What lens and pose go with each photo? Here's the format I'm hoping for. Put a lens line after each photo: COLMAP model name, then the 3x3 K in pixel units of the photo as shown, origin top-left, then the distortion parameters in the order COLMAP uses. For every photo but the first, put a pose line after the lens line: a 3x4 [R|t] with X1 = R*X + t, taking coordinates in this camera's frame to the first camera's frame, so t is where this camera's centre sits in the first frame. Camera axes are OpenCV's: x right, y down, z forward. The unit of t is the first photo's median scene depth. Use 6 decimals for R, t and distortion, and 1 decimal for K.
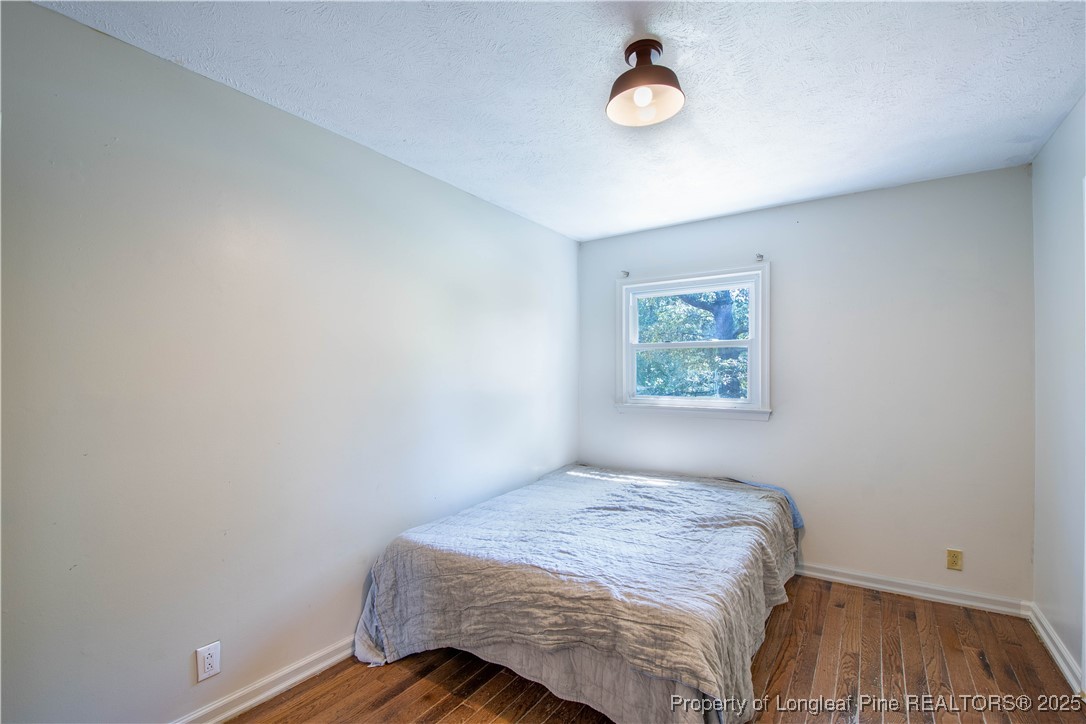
lens RADIAL K [[482.3, 0, 543.4], [0, 482.3, 367.4], [0, 0, 1]] dist [-0.003494, -0.008759]
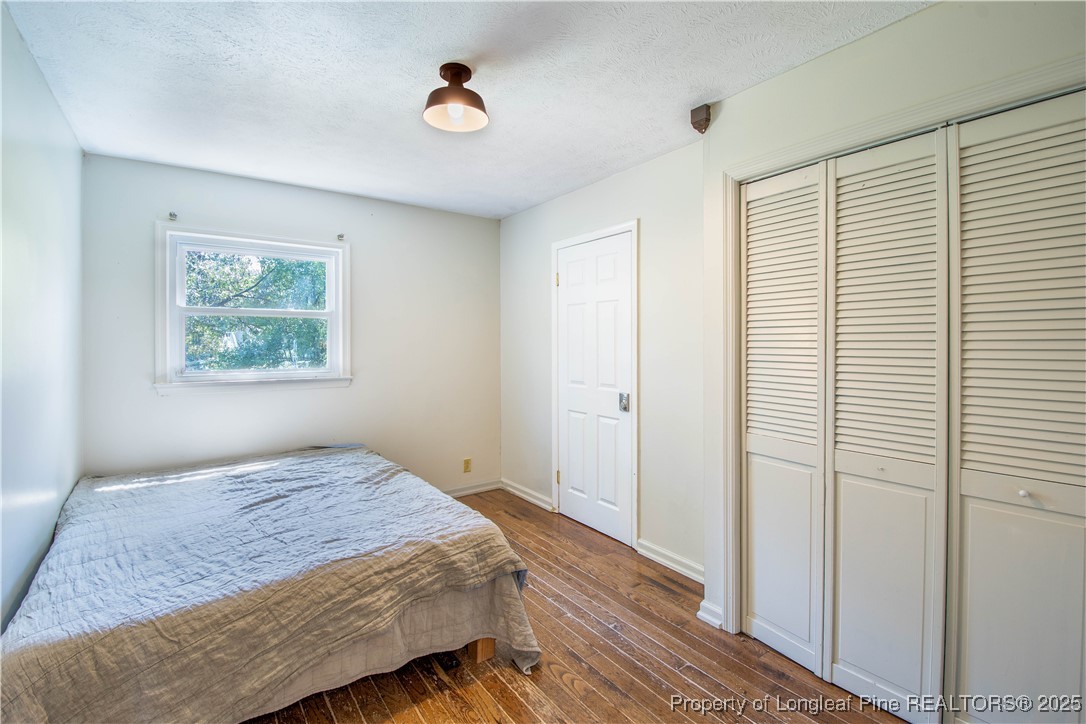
lens RADIAL K [[482.3, 0, 552.8], [0, 482.3, 340.9], [0, 0, 1]] dist [-0.003494, -0.008759]
pose [[0.331392, 0.004754, 0.943481, -0.739478], [-0.009151, 0.999956, -0.001825, 0.005865], [-0.943449, -0.008029, 0.331421, 0.341599]]
